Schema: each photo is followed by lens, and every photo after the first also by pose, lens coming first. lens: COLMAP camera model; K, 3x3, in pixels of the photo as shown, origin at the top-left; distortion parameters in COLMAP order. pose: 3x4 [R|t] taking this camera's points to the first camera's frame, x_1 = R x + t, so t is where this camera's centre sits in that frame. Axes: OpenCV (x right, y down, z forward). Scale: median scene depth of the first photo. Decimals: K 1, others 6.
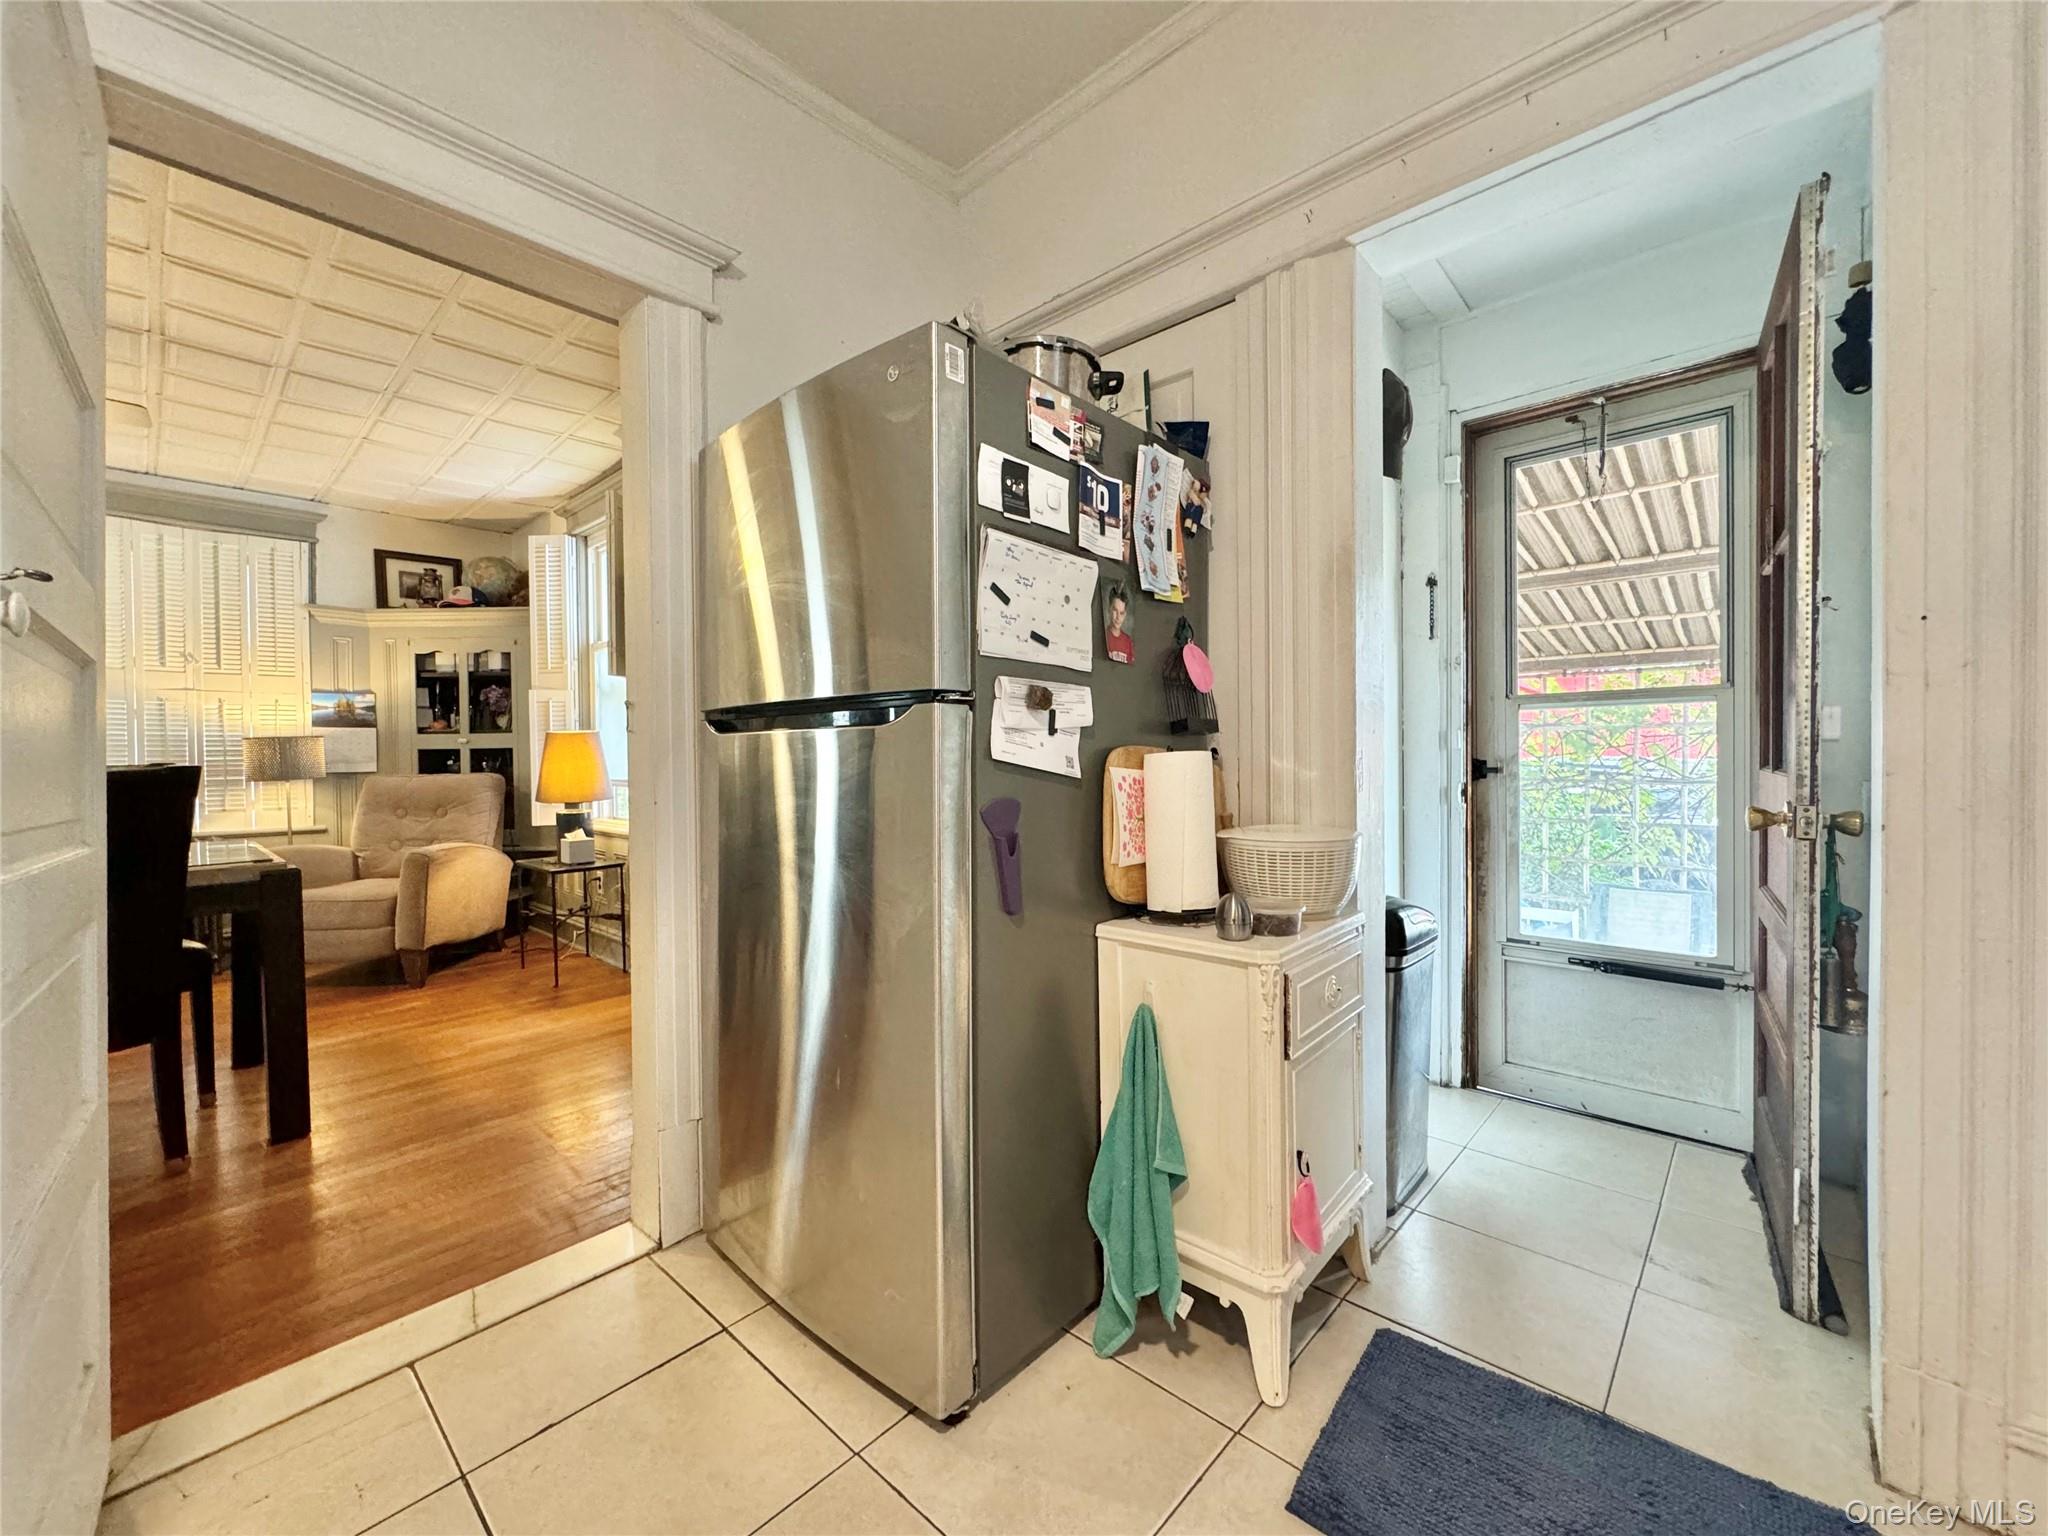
lens RADIAL K [[821.1, 0, 1018.0], [0, 821.1, 758.3], [0, 0, 1]] dist [0.001526, 0.000117]
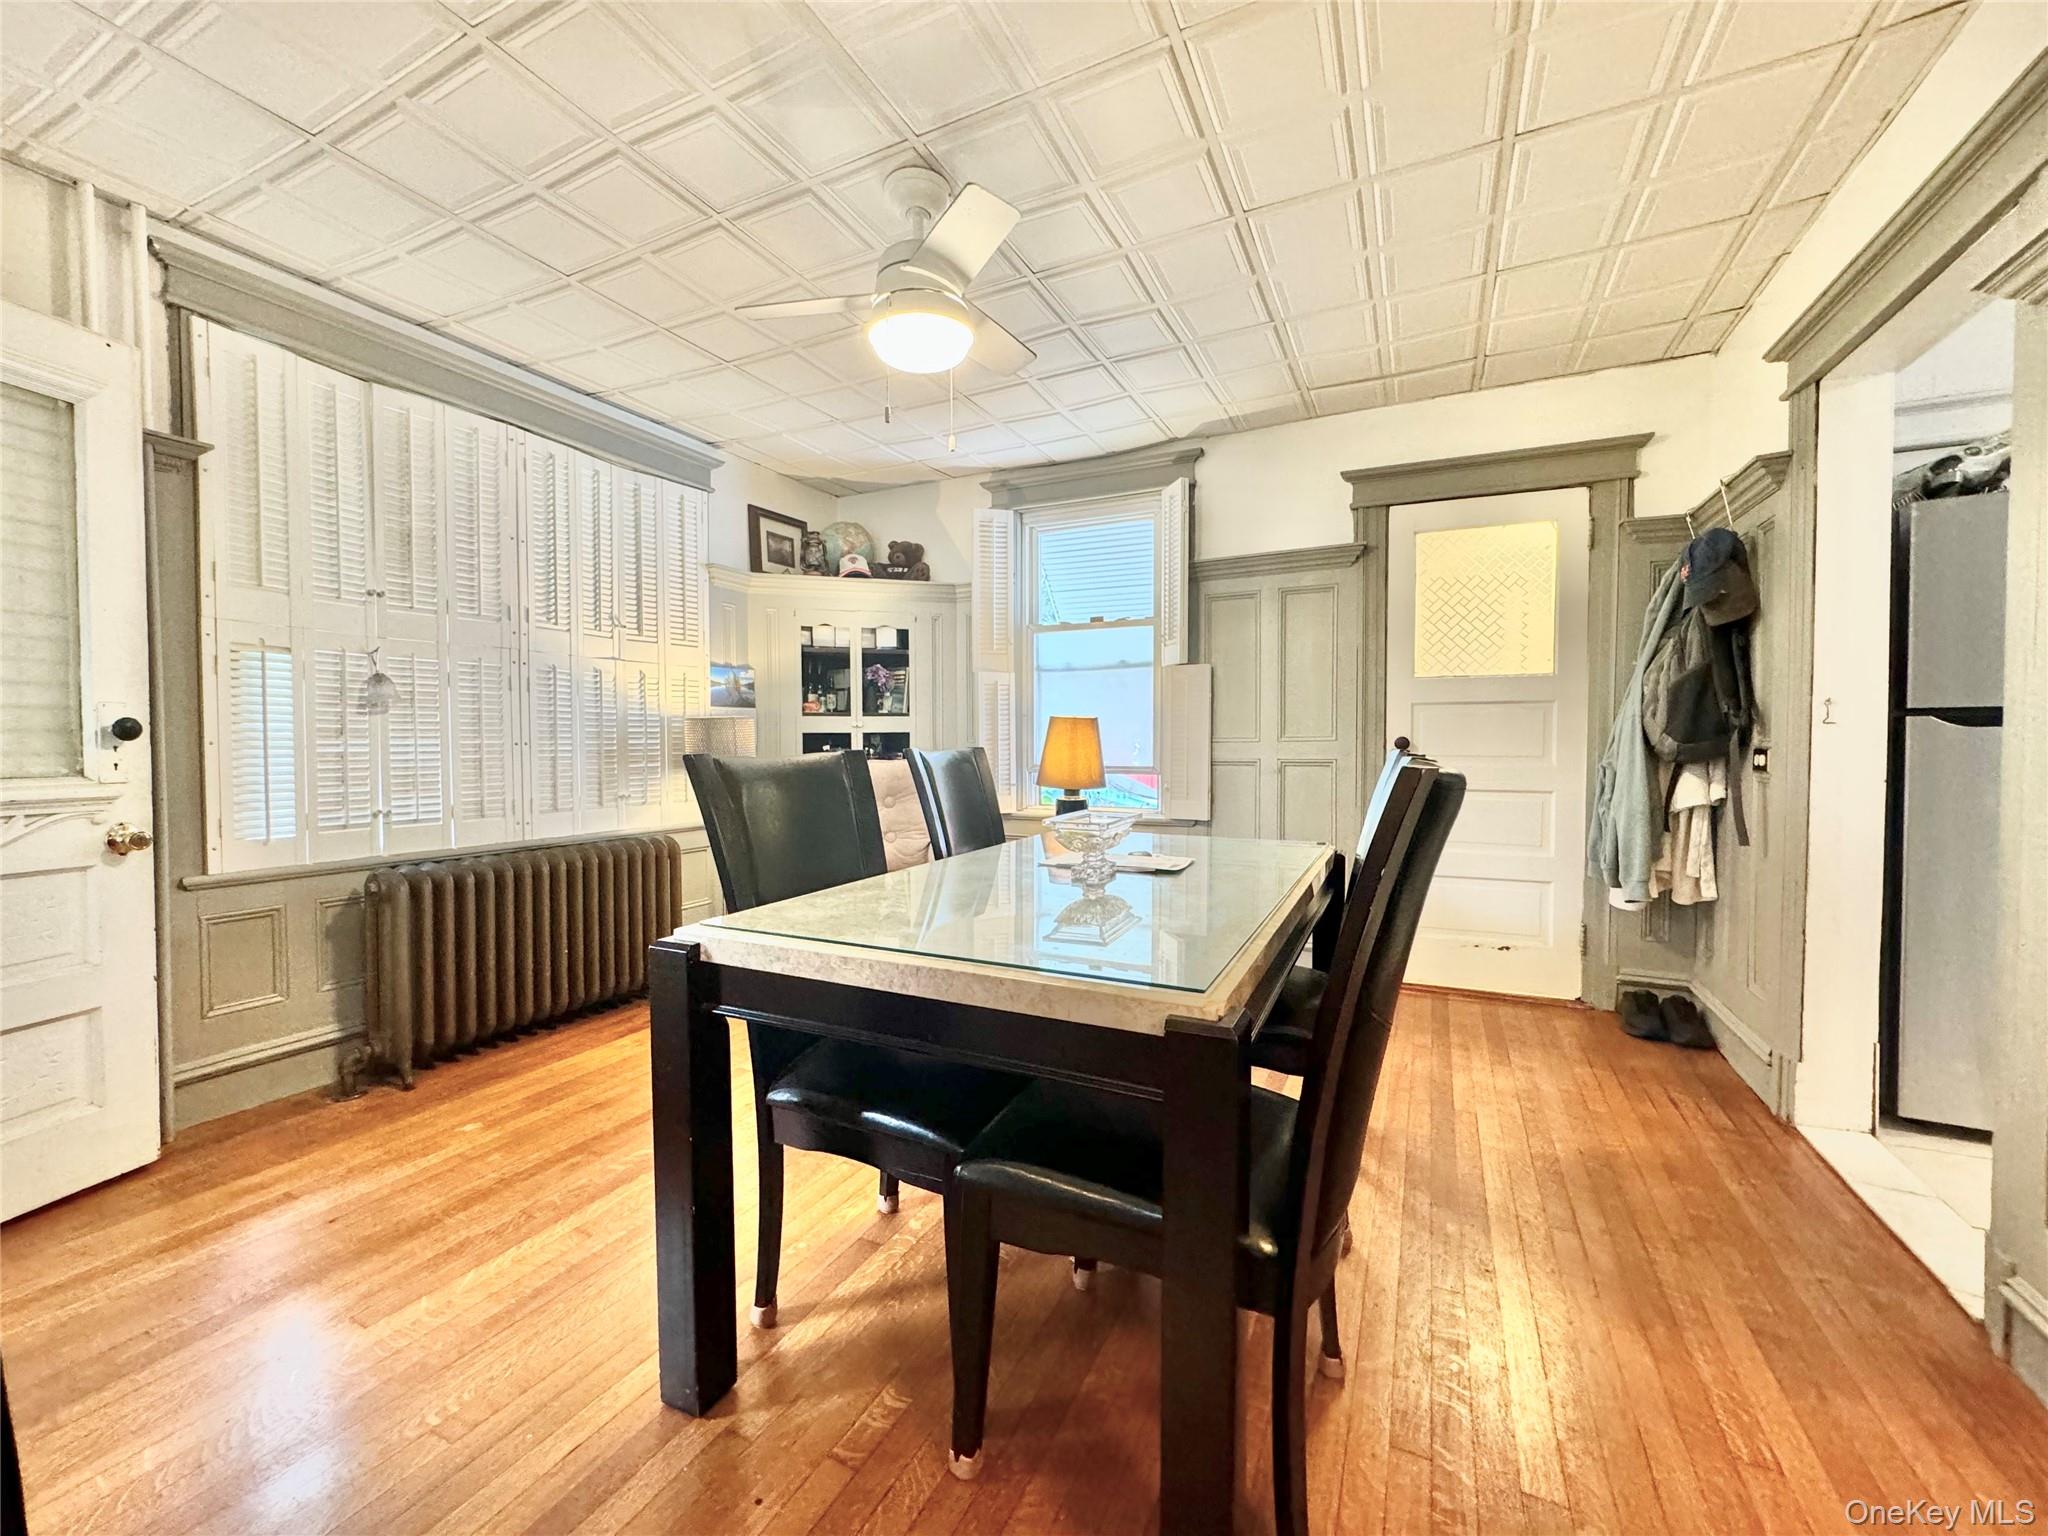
lens RADIAL K [[821.1, 0, 1024.1], [0, 821.1, 768.9], [0, 0, 1]] dist [0.001526, 0.000117]
pose [[0.958563, -0.003223, 0.284863, -0.757909], [-0.004758, 0.999615, 0.027319, 0.002758], [-0.284841, -0.027542, 0.958179, 0.067703]]
